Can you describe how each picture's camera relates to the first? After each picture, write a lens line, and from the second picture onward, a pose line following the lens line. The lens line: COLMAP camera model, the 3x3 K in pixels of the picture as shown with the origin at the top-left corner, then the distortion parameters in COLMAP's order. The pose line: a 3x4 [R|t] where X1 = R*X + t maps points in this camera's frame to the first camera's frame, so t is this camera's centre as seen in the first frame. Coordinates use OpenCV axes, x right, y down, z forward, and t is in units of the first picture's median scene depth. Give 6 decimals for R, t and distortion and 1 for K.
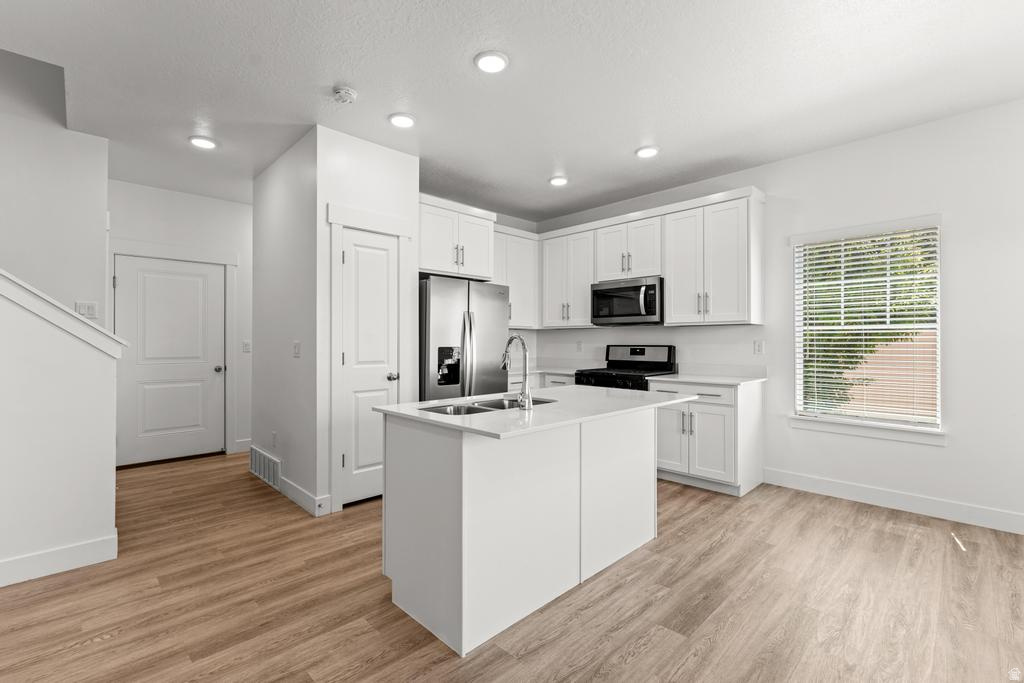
lens RADIAL K [[457.3, 0, 506.2], [0, 457.3, 340.6], [0, 0, 1]] dist [0.001490, -0.000239]
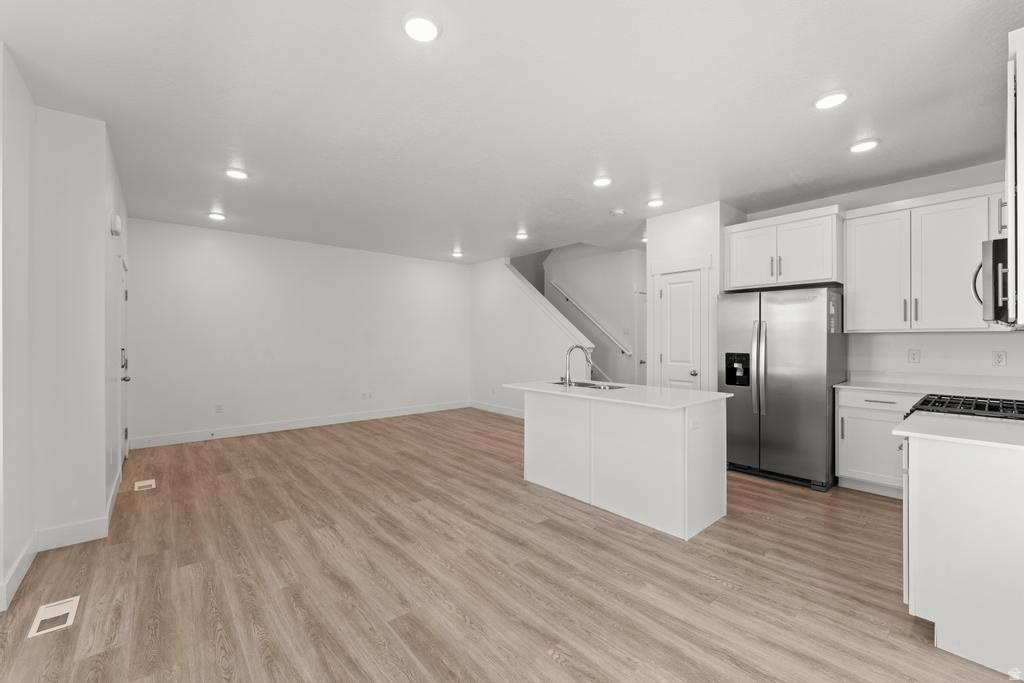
lens RADIAL K [[413.8, 0, 507.1], [0, 413.8, 340.5], [0, 0, 1]] dist [-0.000777, -0.000054]
pose [[-0.068997, 0.003744, -0.997610, 1.081894], [0.003258, 0.999988, 0.003527, -0.026383], [0.997612, -0.003007, -0.069009, 0.549915]]
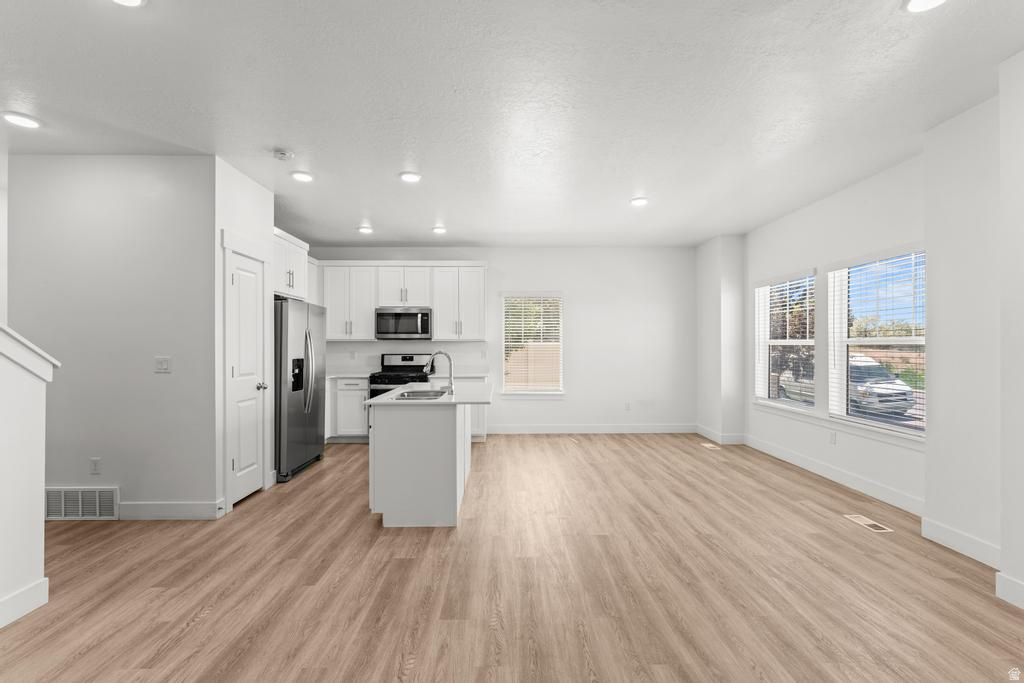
lens RADIAL K [[437.5, 0, 507.6], [0, 437.5, 342.0], [0, 0, 1]] dist [0.001819, 0.000152]
pose [[0.684043, 0.004891, 0.729426, -0.651631], [-0.000972, 0.999983, -0.005793, -0.025996], [-0.729441, 0.003254, 0.684036, -0.193684]]
